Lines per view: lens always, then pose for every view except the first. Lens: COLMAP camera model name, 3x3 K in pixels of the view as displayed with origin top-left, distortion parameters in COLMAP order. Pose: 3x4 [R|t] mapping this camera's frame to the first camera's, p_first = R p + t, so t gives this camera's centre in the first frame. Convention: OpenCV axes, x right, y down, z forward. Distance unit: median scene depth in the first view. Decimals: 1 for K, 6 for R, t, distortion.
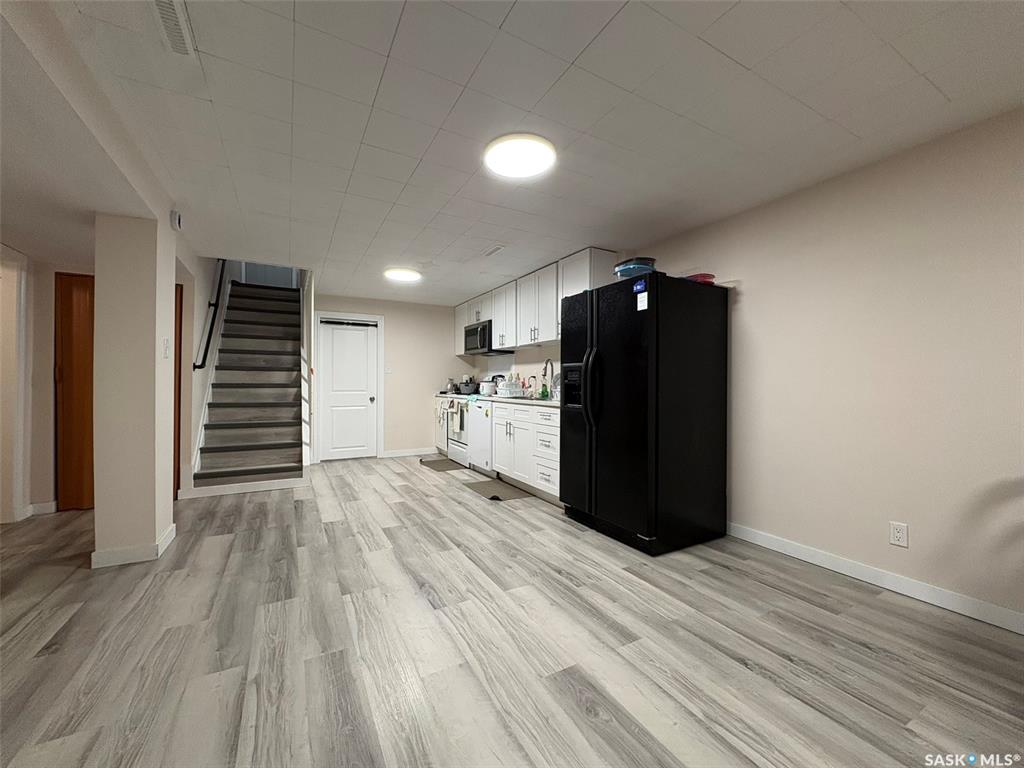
lens RADIAL K [[407.2, 0, 512.0], [0, 407.2, 384.0], [0, 0, 1]] dist [-0.001935, 0.000054]
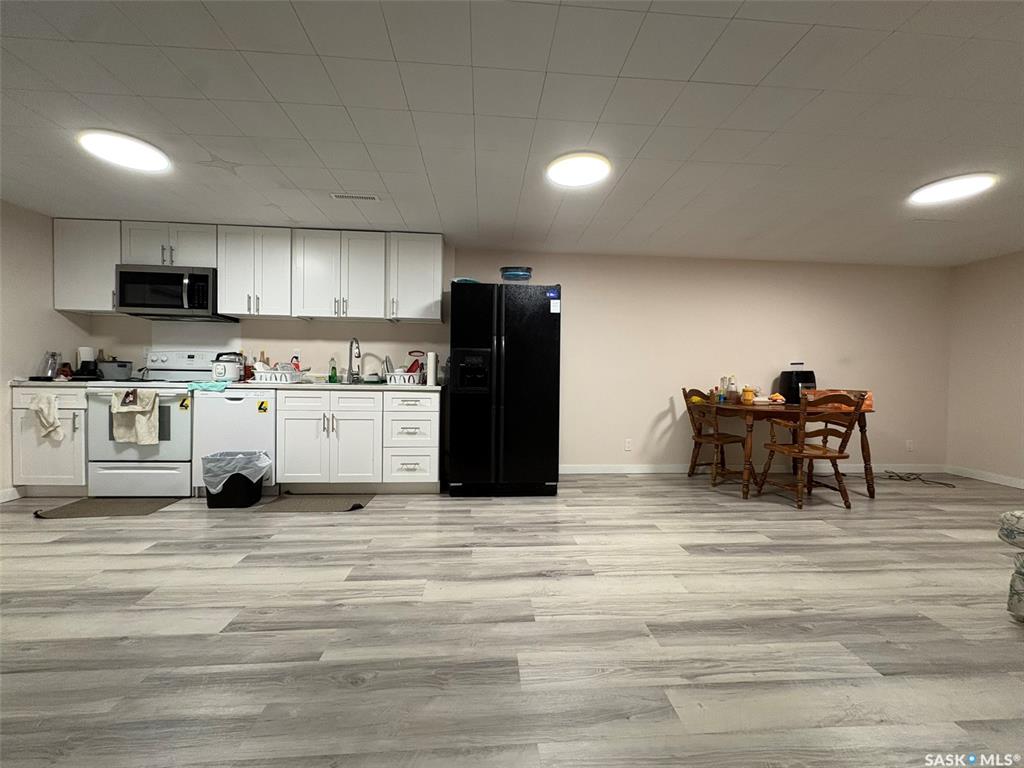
lens RADIAL K [[407.2, 0, 512.0], [0, 407.2, 384.0], [0, 0, 1]] dist [-0.001935, 0.000054]
pose [[0.420169, -0.017572, 0.907276, -0.879621], [-0.012456, 0.999607, 0.025129, 0.016834], [-0.907360, -0.021859, 0.419785, 0.531689]]
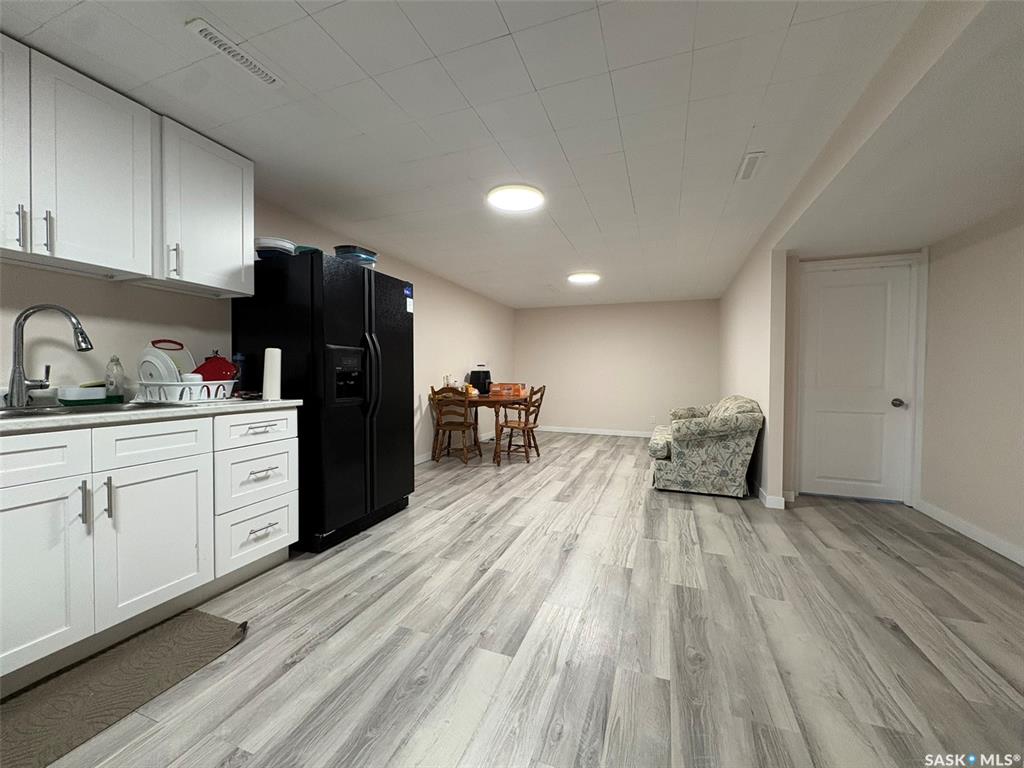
lens RADIAL K [[404.9, 0, 512.0], [0, 404.9, 384.0], [0, 0, 1]] dist [-0.001432, 0.000024]
pose [[-0.647057, -0.029588, 0.761867, -0.766928], [-0.009437, 0.999481, 0.030801, -0.004545], [-0.762383, 0.012740, -0.647001, 1.459215]]
